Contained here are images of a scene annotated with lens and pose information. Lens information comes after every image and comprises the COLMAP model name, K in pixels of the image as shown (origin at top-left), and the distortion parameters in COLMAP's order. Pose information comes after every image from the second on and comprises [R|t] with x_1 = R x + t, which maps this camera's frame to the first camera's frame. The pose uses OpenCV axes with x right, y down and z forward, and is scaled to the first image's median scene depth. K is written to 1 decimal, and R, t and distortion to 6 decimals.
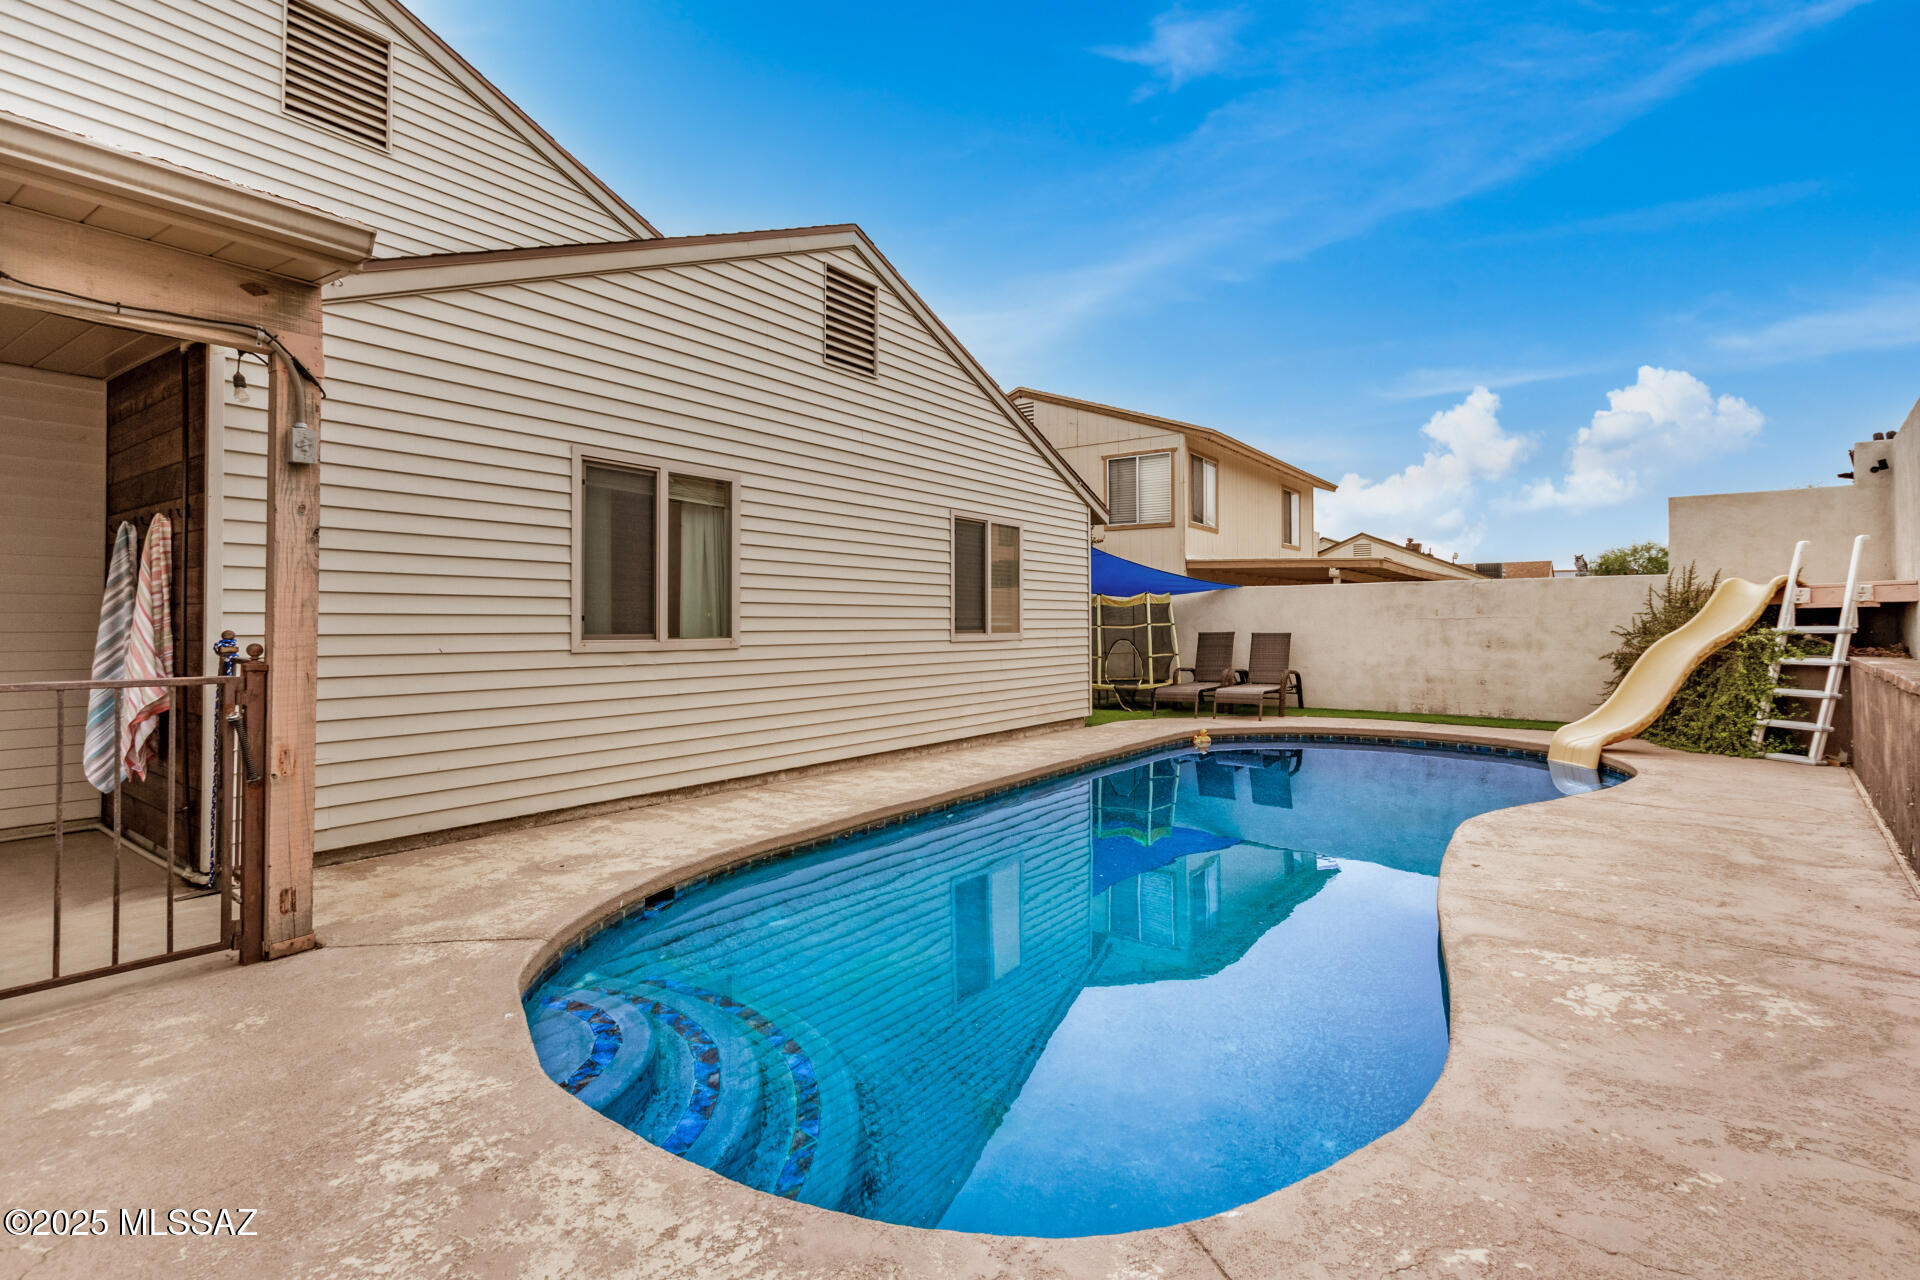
lens RADIAL K [[879.5, 0, 962.7], [0, 879.5, 615.3], [0, 0, 1]] dist [0.005326, -0.002588]
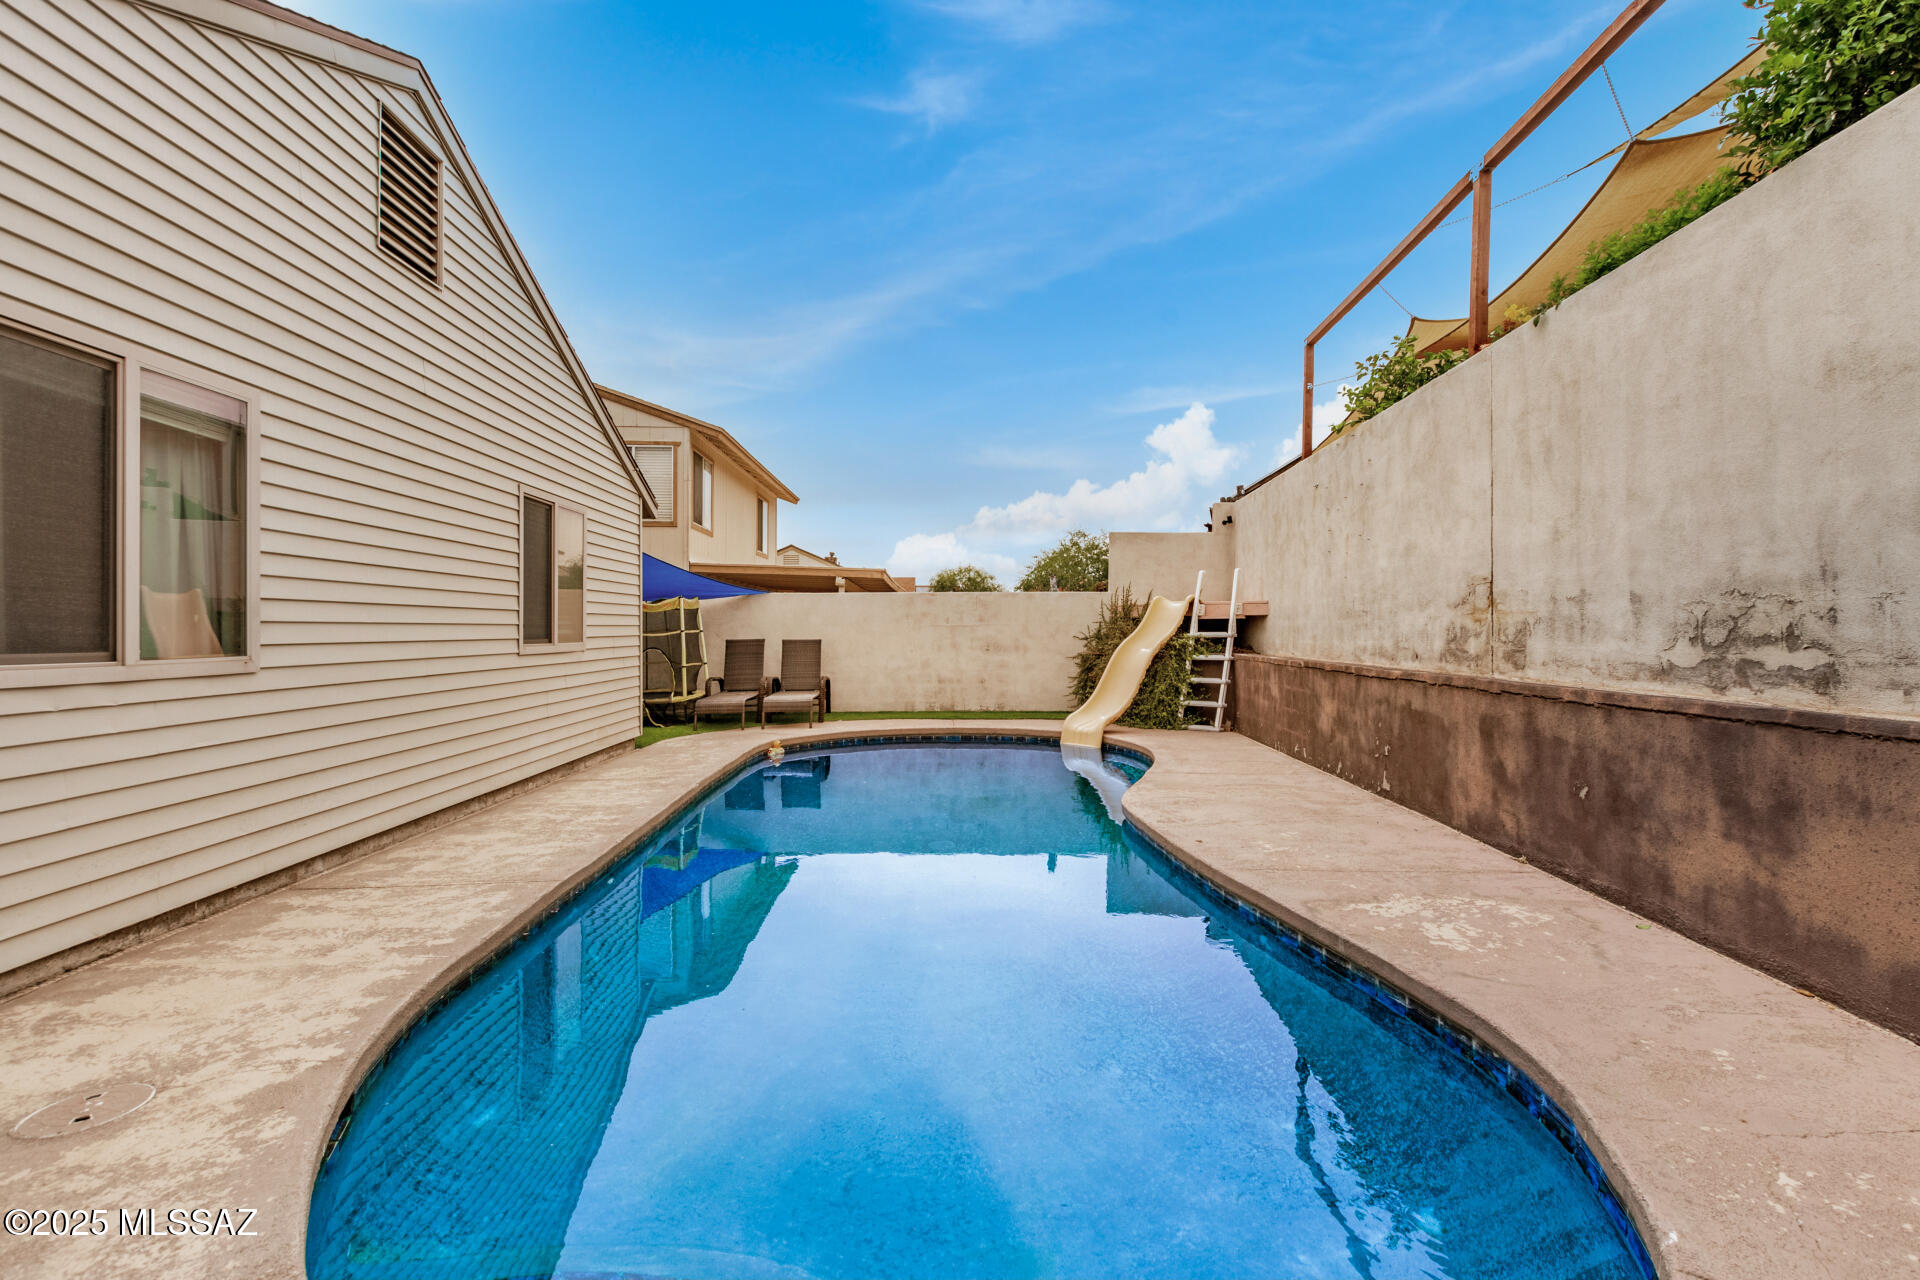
lens RADIAL K [[879.5, 0, 960.6], [0, 879.5, 632.0], [0, 0, 1]] dist [0.005326, -0.002588]
pose [[0.780670, -0.002472, 0.624939, -0.175142], [-0.004933, 0.999937, 0.010117, 0.000164], [-0.624925, -0.010981, 0.780608, 0.139461]]
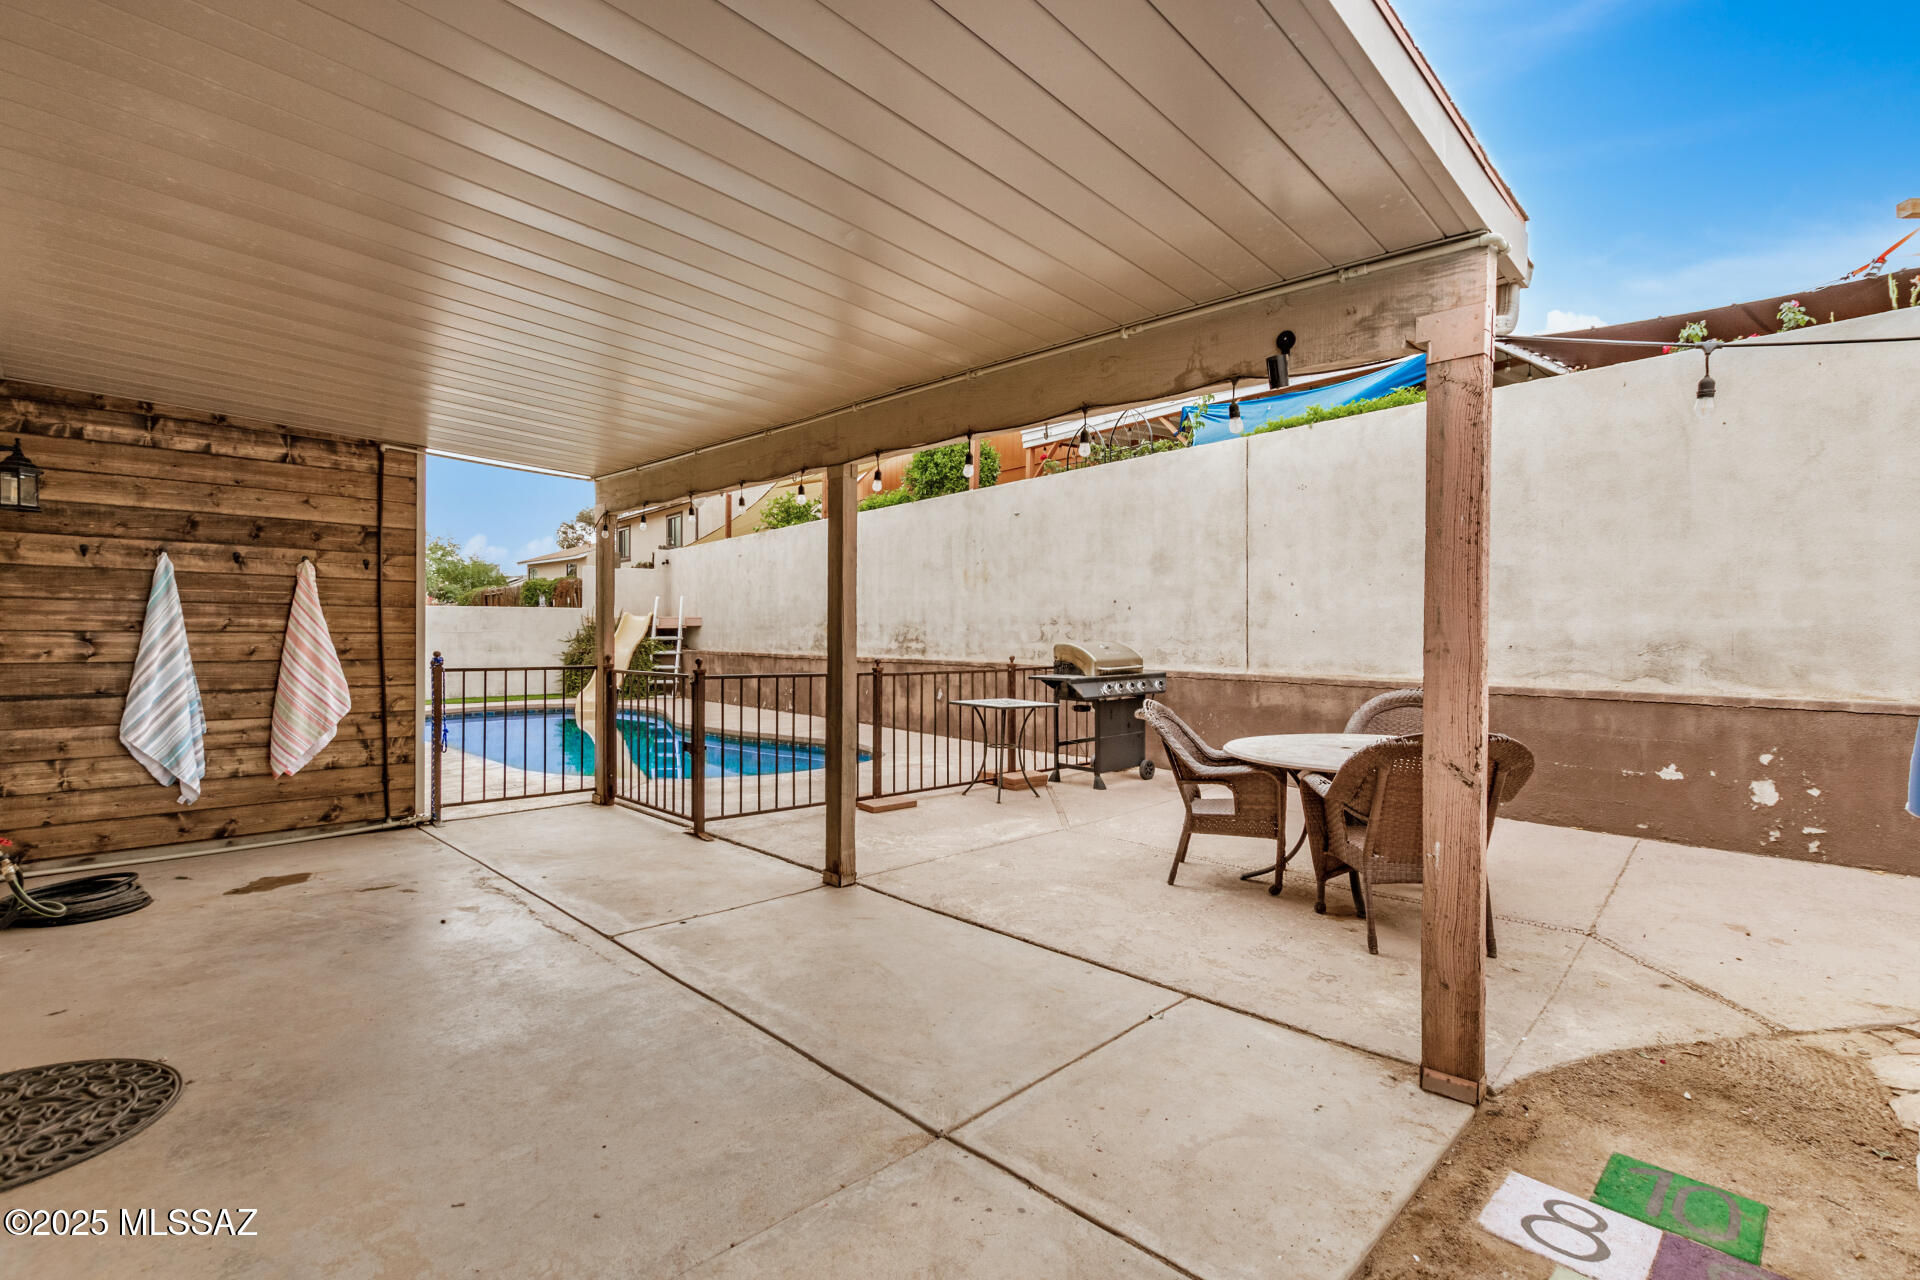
lens RADIAL K [[879.5, 0, 980.0], [0, 879.5, 636.3], [0, 0, 1]] dist [0.005326, -0.002588]
pose [[0.126650, -0.007723, 0.991917, -0.934908], [-0.009146, 0.999918, 0.008953, -0.012526], [-0.991905, -0.010206, 0.126569, -0.043739]]
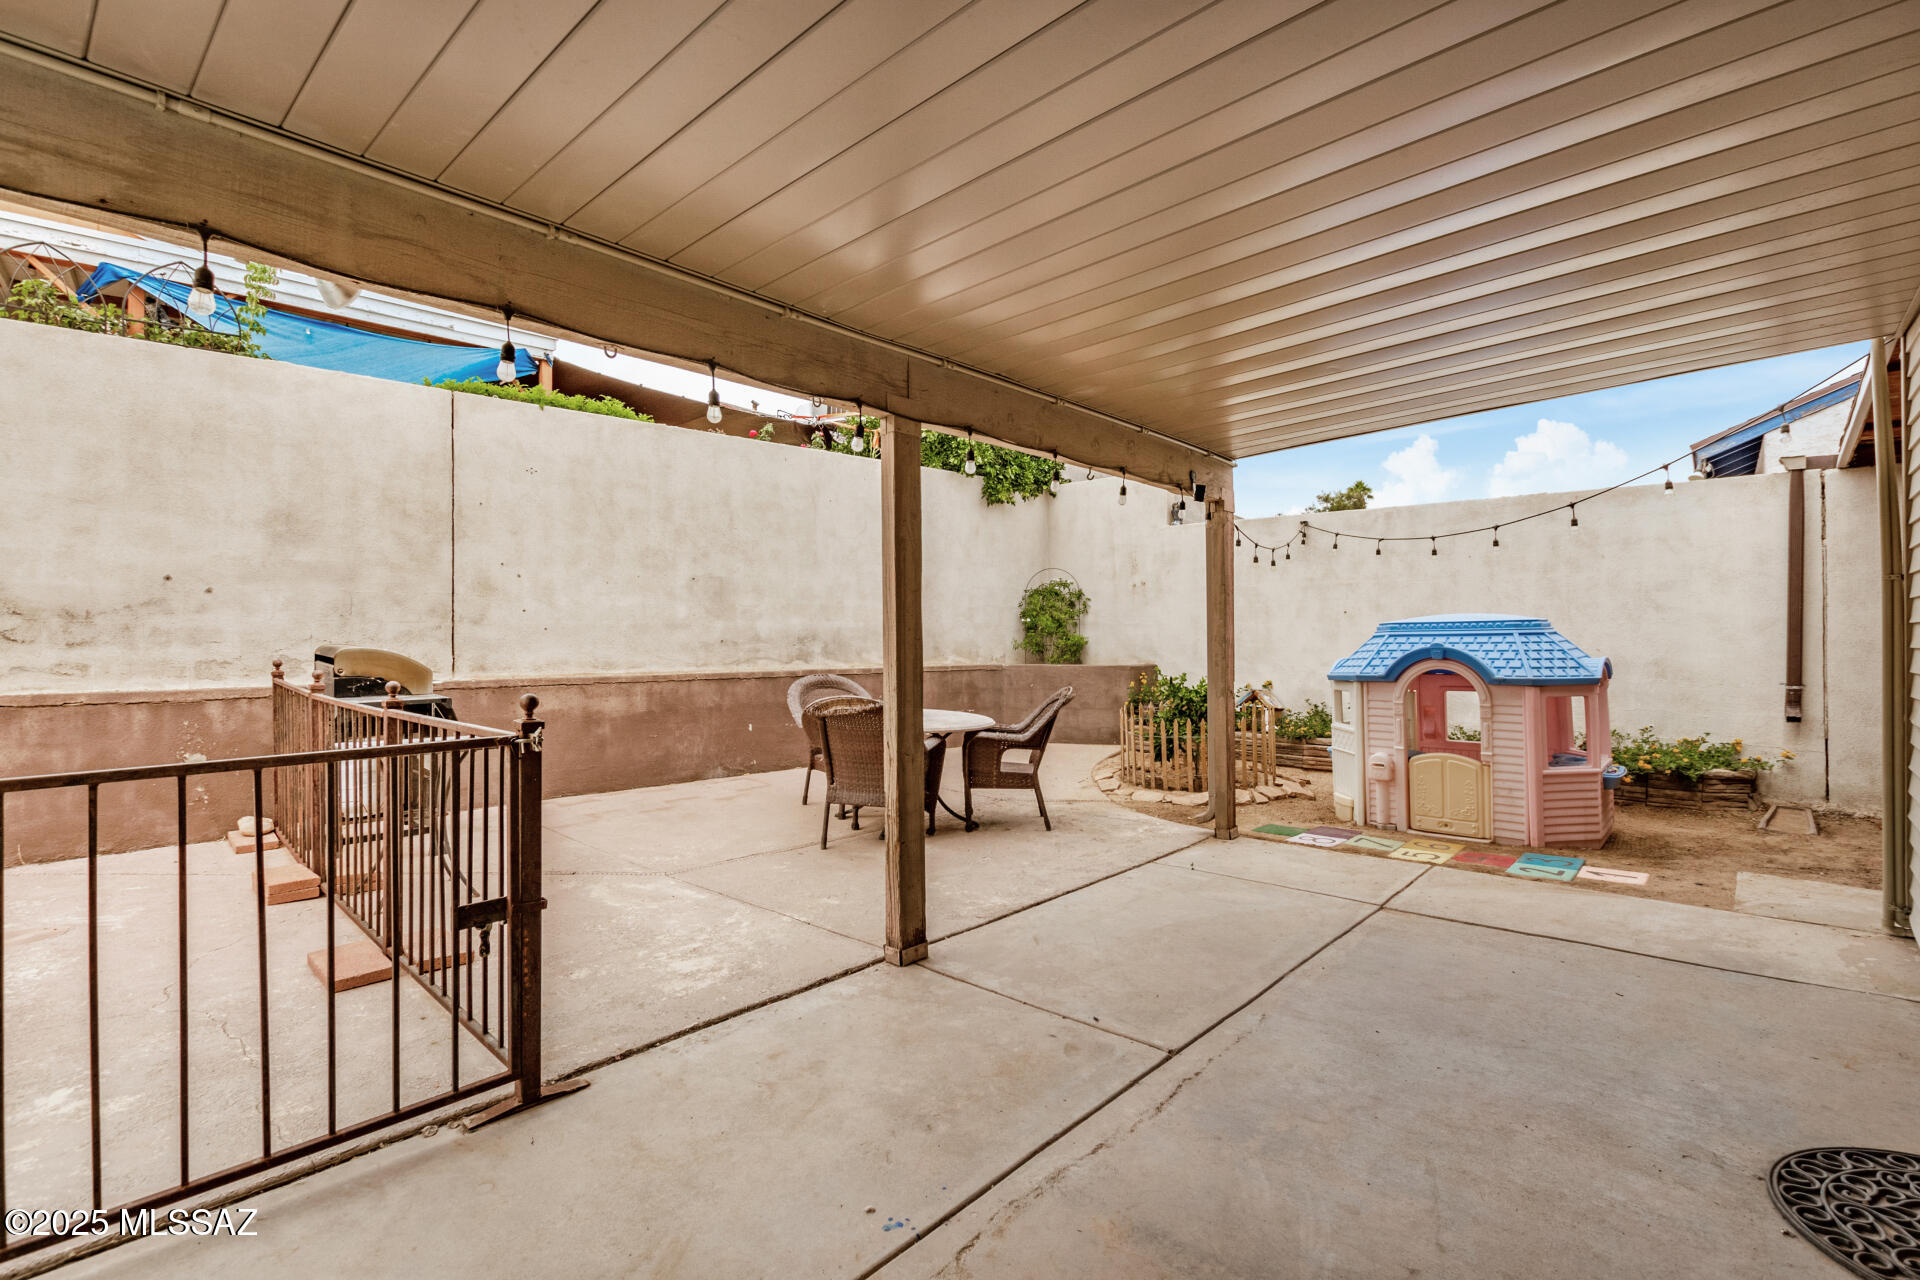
lens RADIAL K [[879.5, 0, 966.9], [0, 879.5, 616.2], [0, 0, 1]] dist [0.005326, -0.002588]
pose [[-0.996266, -0.004482, 0.086221, -0.510883], [-0.006446, 0.999726, -0.022521, -0.008643], [-0.086097, -0.022993, -0.996021, 0.480324]]
